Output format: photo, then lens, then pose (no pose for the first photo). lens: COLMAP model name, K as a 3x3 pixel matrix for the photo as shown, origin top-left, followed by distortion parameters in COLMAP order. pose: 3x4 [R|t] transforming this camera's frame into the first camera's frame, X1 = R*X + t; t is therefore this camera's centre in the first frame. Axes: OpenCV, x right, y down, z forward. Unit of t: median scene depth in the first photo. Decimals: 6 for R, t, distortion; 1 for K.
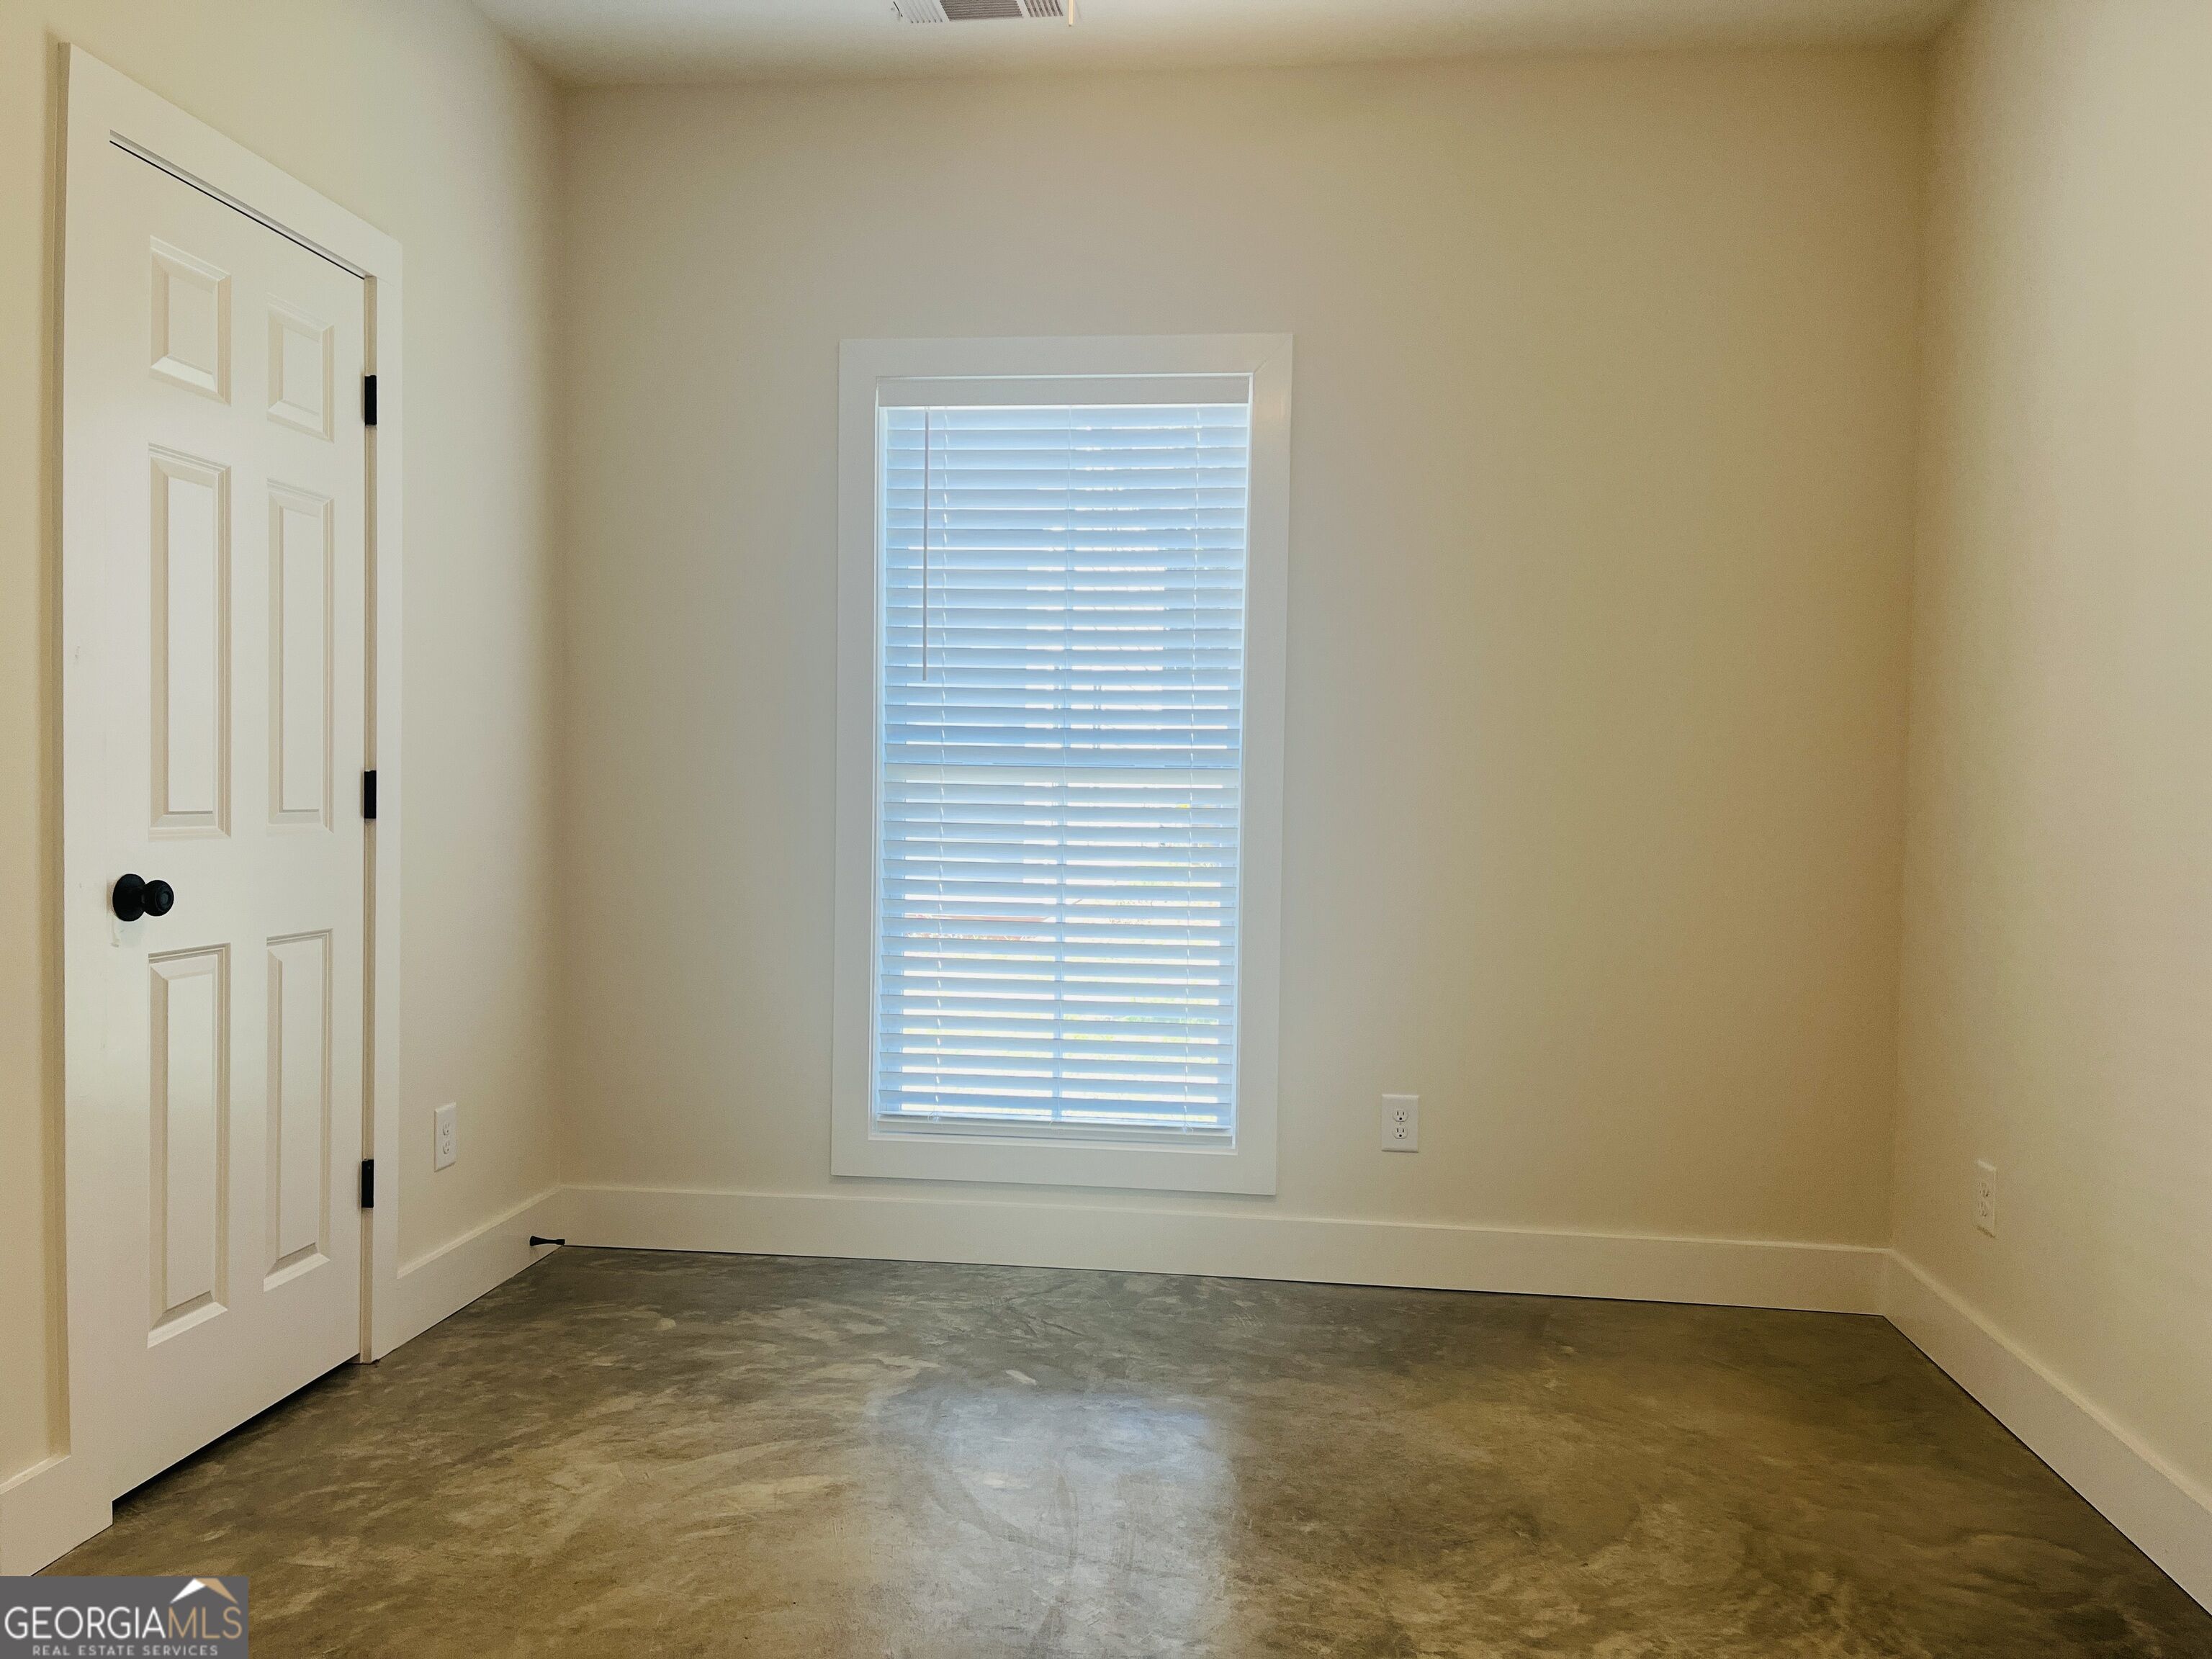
lens RADIAL K [[1684.0, 0, 1093.5], [0, 1684.0, 818.6], [0, 0, 1]] dist [0.063106, -0.077286]
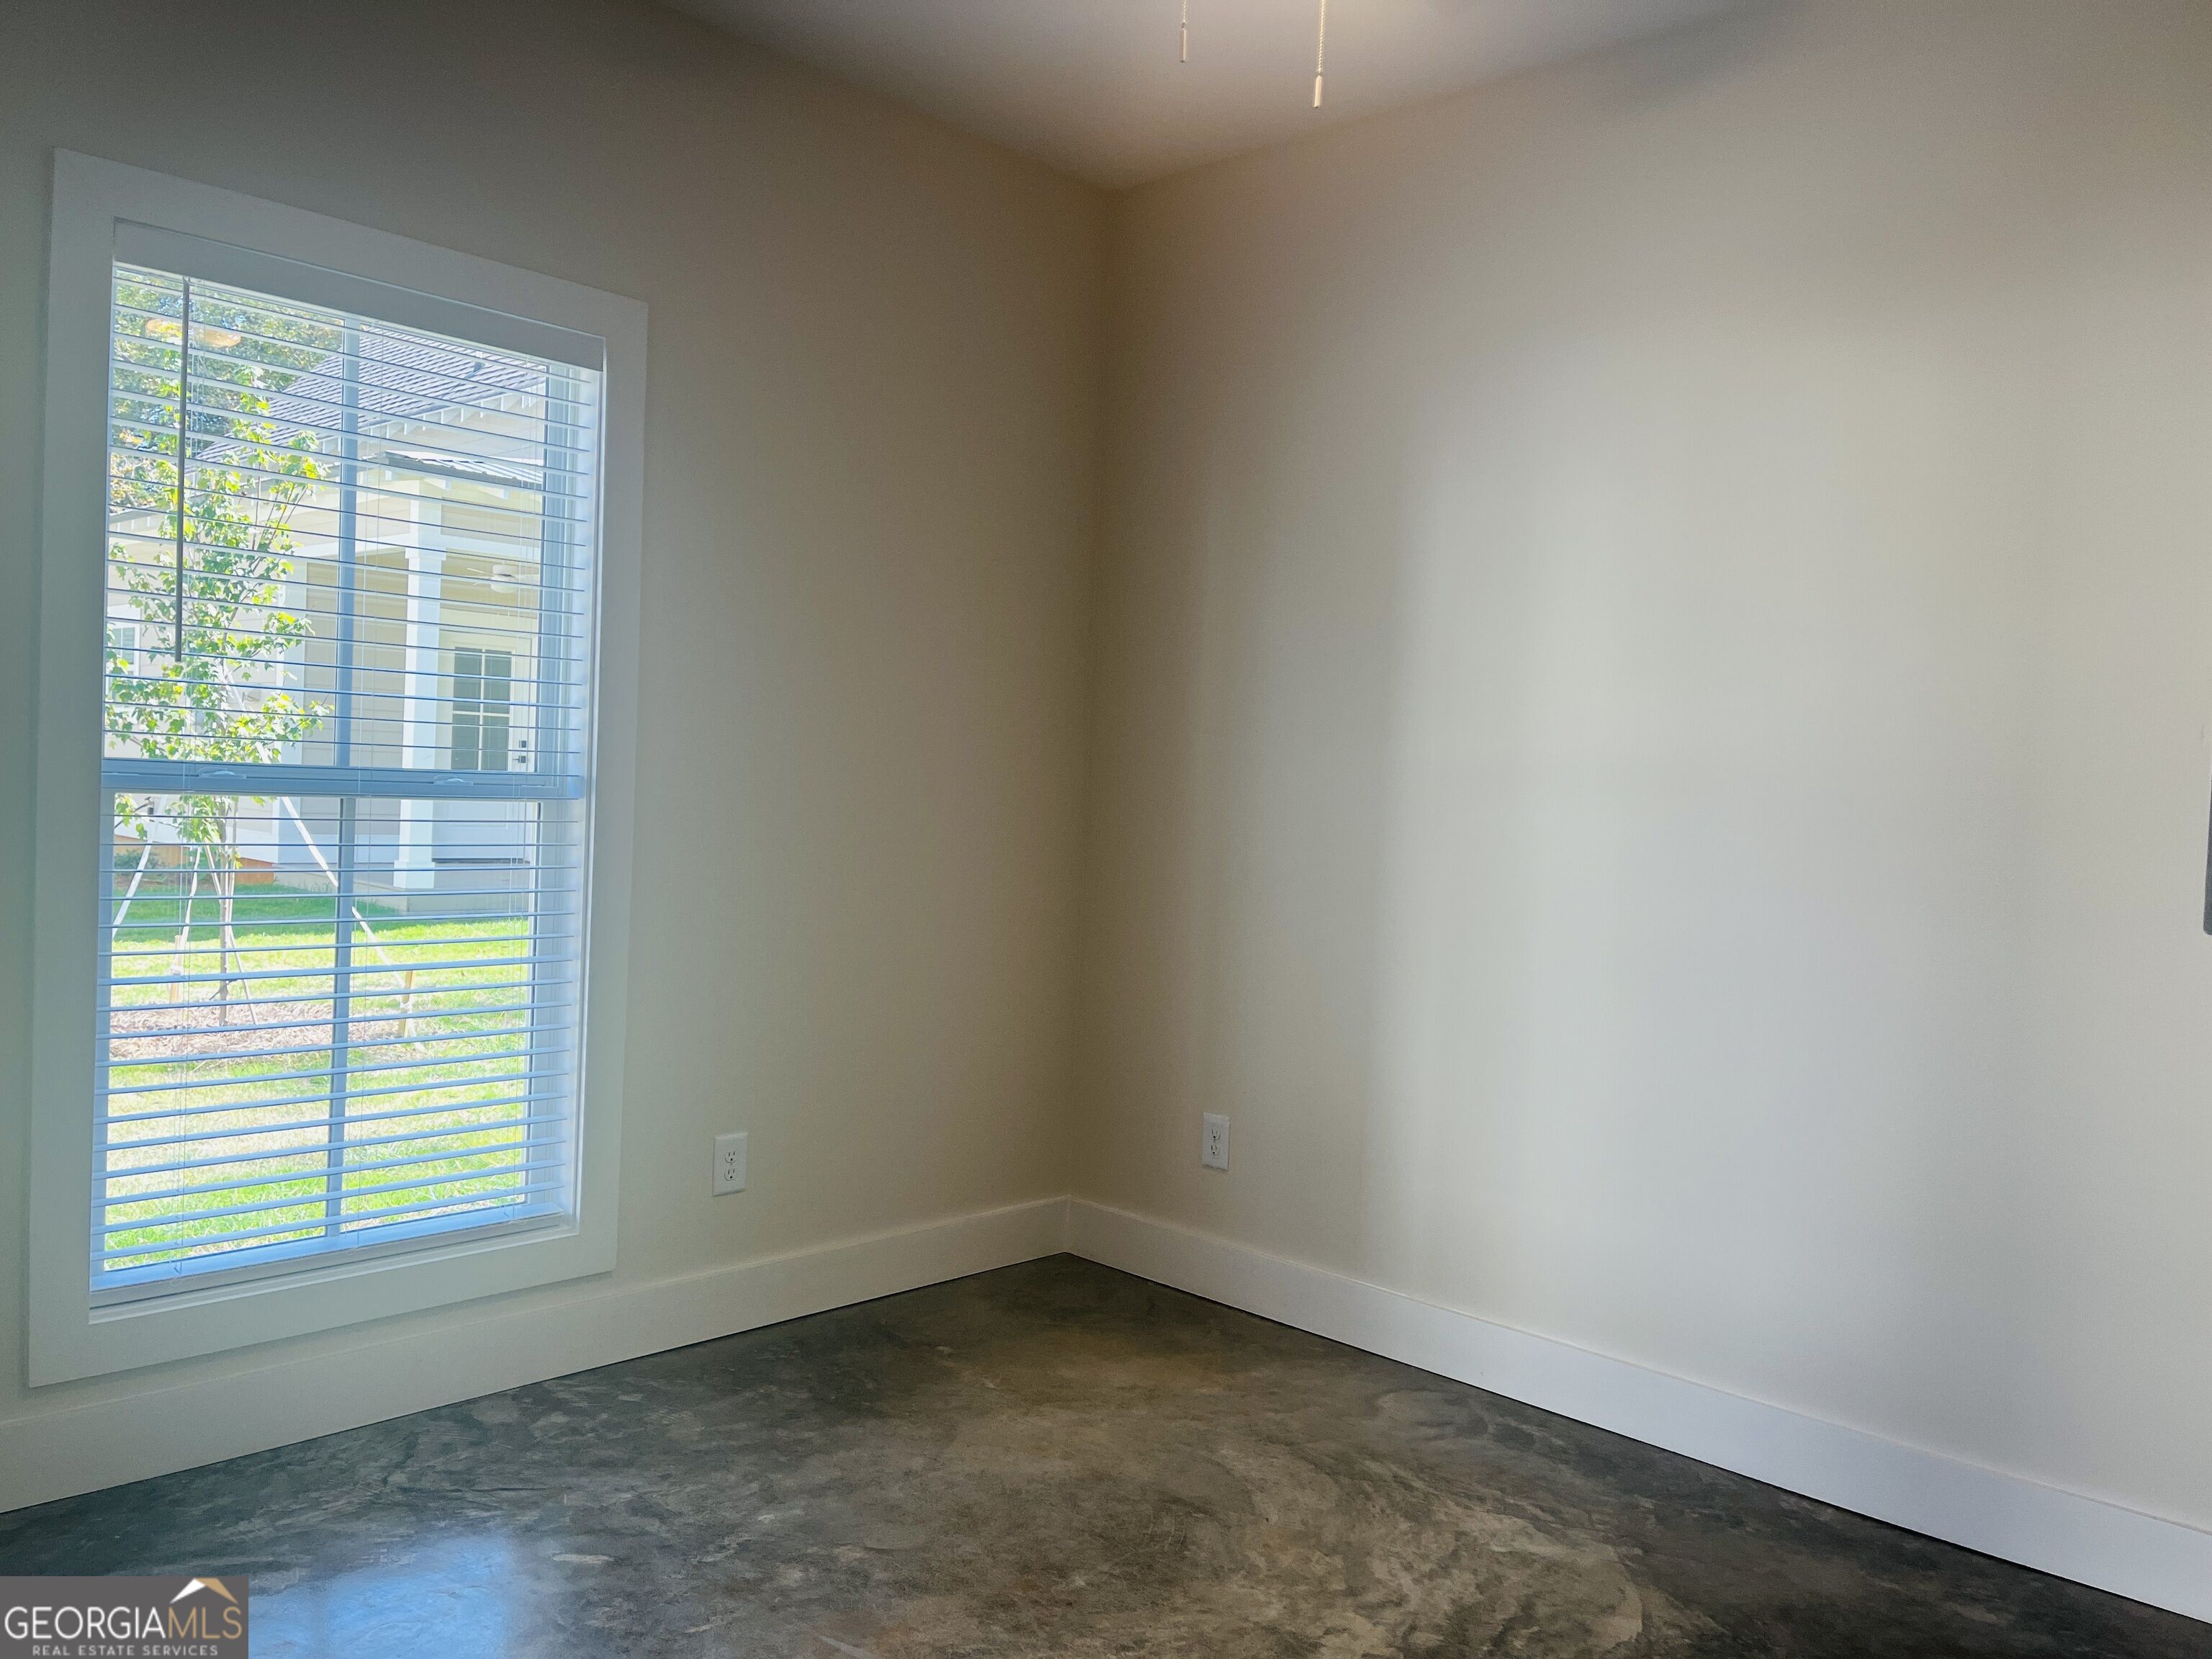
lens RADIAL K [[1684.0, 0, 1094.5], [0, 1684.0, 822.9], [0, 0, 1]] dist [0.063106, -0.077286]
pose [[0.598066, -0.011583, 0.801363, -0.545228], [-0.021571, 0.999301, 0.030542, -0.055194], [-0.801156, -0.035552, 0.597398, 0.320477]]
